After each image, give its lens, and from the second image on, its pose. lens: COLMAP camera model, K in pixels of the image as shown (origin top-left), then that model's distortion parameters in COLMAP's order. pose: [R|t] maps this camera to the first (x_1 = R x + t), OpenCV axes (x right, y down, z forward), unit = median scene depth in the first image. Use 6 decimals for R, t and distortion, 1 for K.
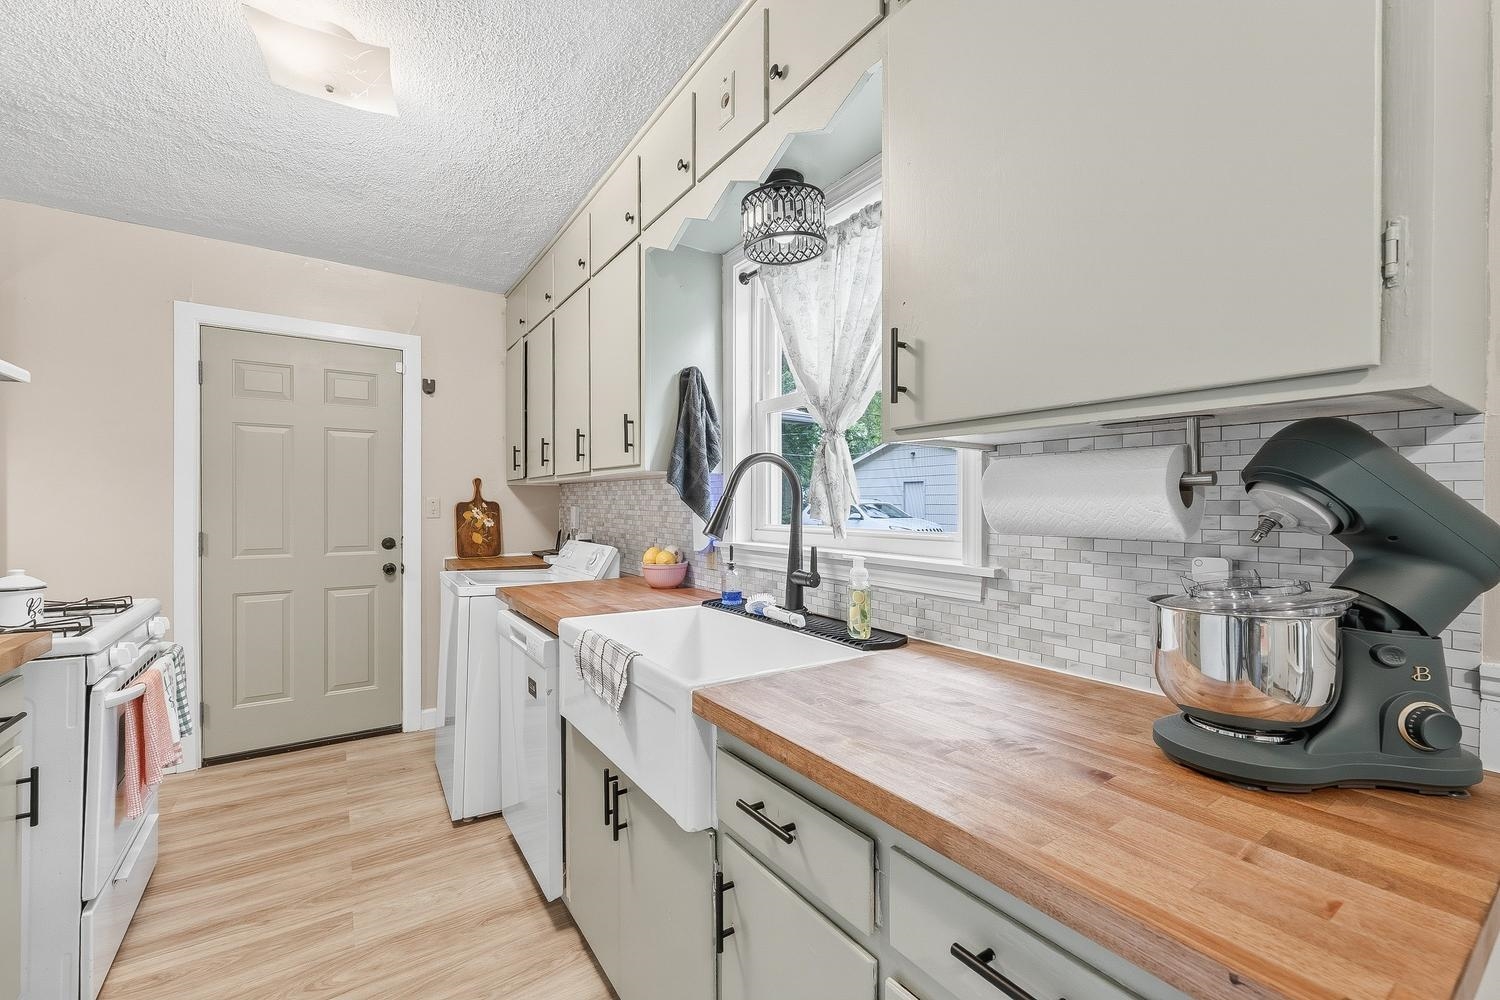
lens RADIAL K [[604.7, 0, 774.6], [0, 604.7, 506.9], [0, 0, 1]] dist [-0.002755, 0.000158]
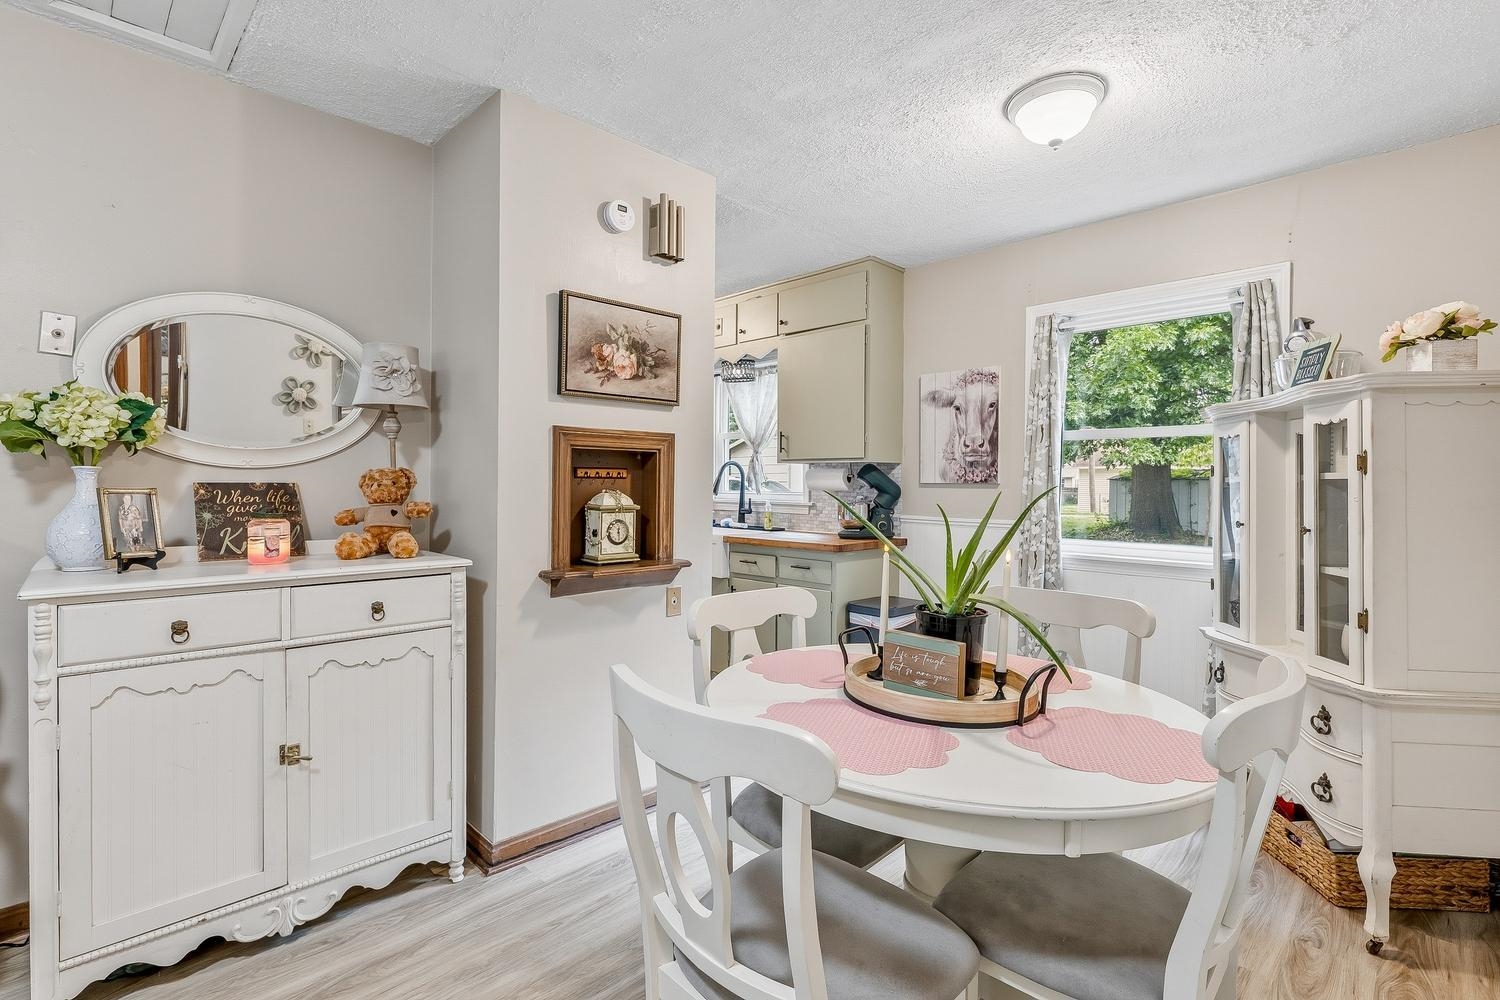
lens RADIAL K [[697.9, 0, 761.6], [0, 697.9, 488.6], [0, 0, 1]] dist [-0.003255, -0.000300]
pose [[0.985979, 0.003990, 0.166821, -0.262326], [-0.004976, 0.999973, 0.005493, 0.005359], [-0.166794, -0.006246, 0.985972, -1.330233]]
